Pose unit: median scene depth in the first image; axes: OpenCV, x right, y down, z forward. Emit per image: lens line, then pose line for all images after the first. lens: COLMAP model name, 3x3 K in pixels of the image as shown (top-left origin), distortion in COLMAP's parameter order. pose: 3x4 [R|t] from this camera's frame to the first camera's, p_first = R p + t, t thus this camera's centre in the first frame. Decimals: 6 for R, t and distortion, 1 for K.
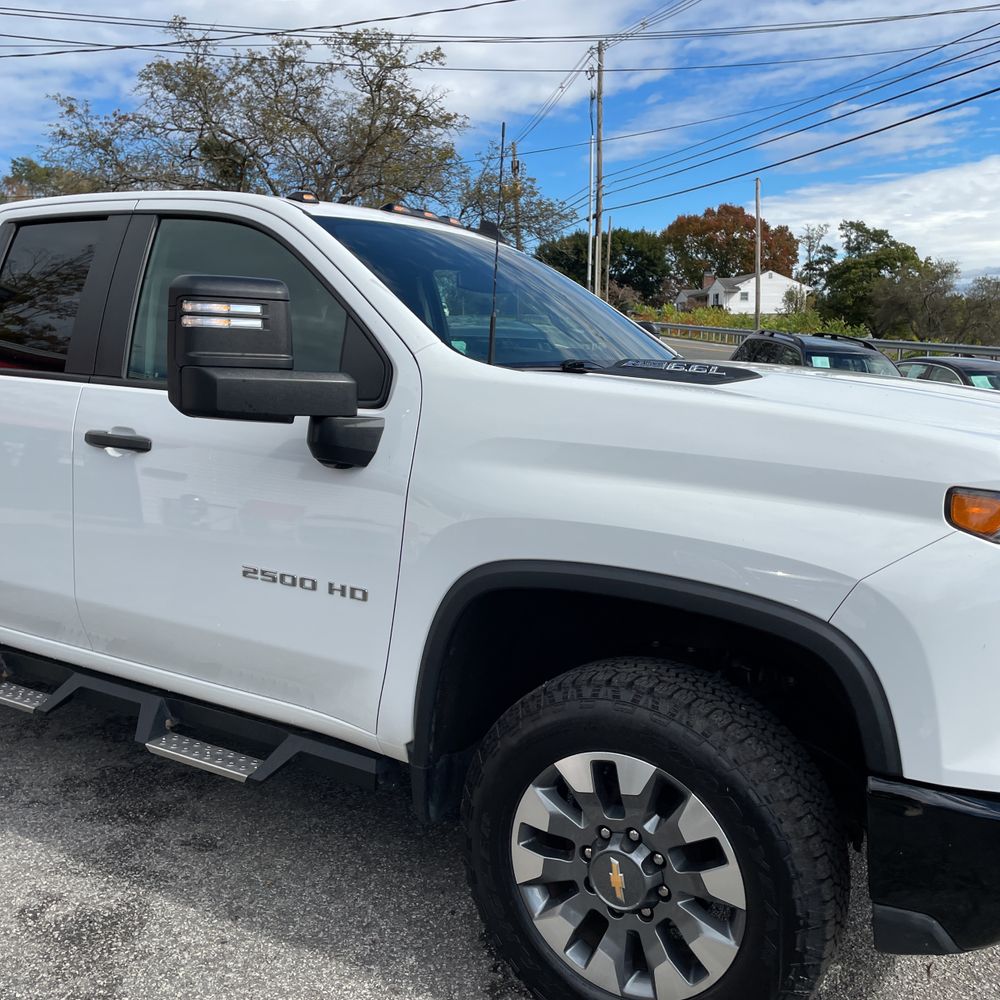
lens RADIAL K [[979.8, 0, 488.5], [0, 979.8, 500.9], [0, 0, 1]] dist [0.048511, -0.014182]
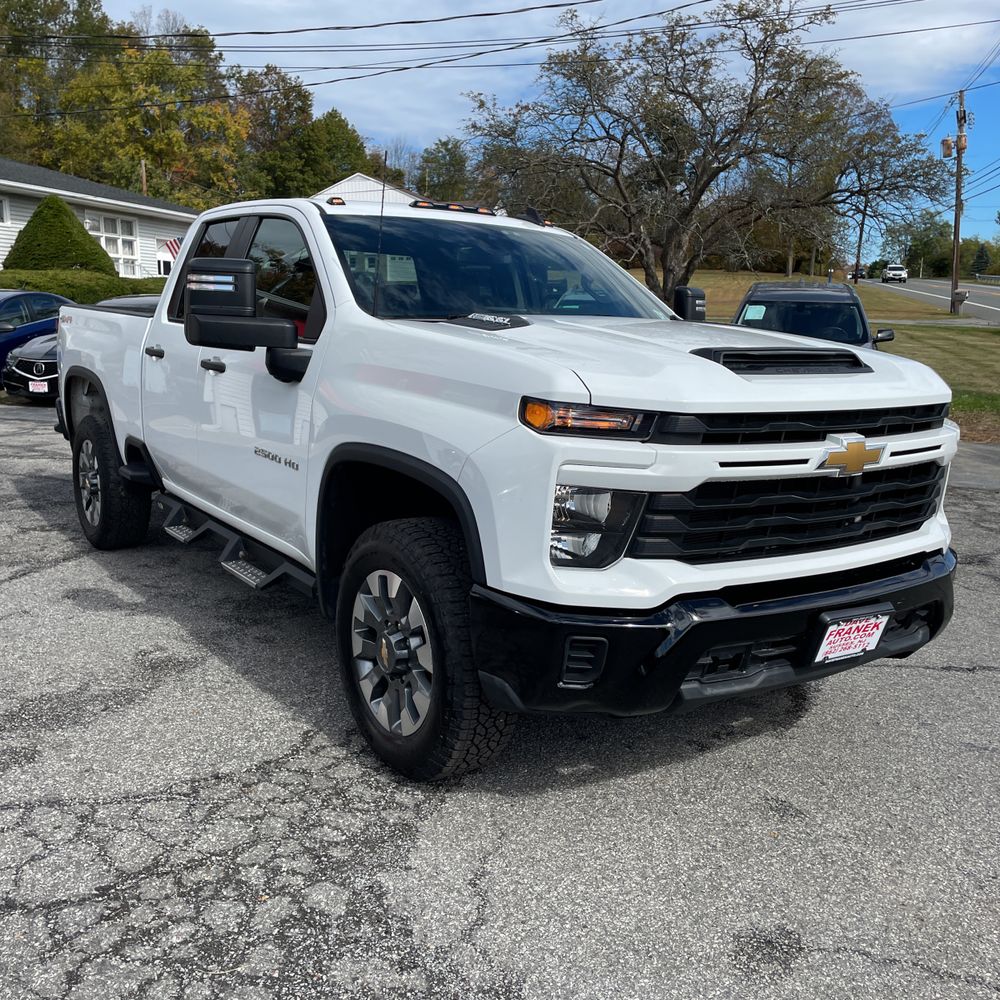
lens RADIAL K [[981.9, 0, 501.3], [0, 981.9, 494.2], [0, 0, 1]] dist [0.088491, -0.100751]
pose [[0.915217, 0.078836, -0.395174, 0.081739], [-0.070454, 0.996876, 0.035703, 0.006574], [0.396754, -0.004835, 0.917912, -0.030575]]
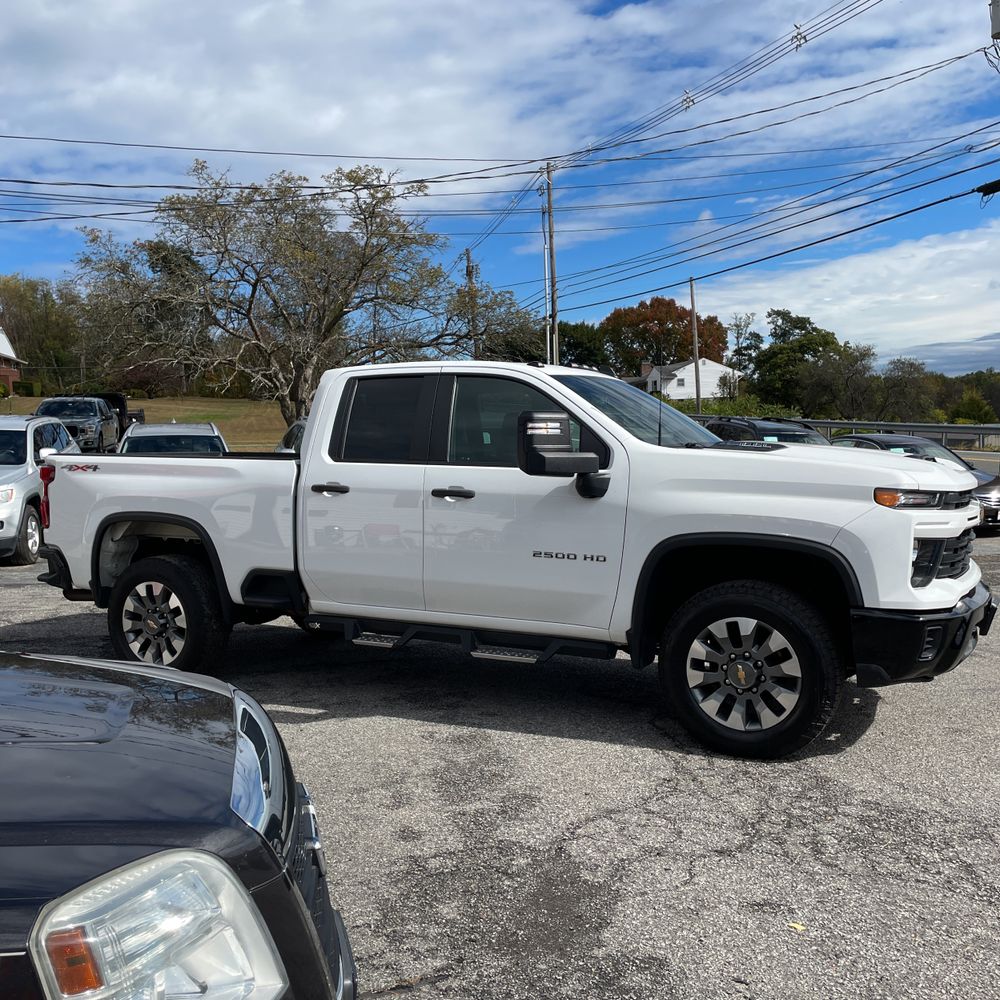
lens RADIAL K [[968.8, 0, 503.0], [0, 968.8, 519.6], [0, 0, 1]] dist [0.078550, -0.121258]
pose [[0.996962, -0.037179, 0.068442, -0.050186], [0.041849, 0.996800, -0.068111, 0.015135], [-0.065691, 0.070769, 0.995327, -0.108586]]
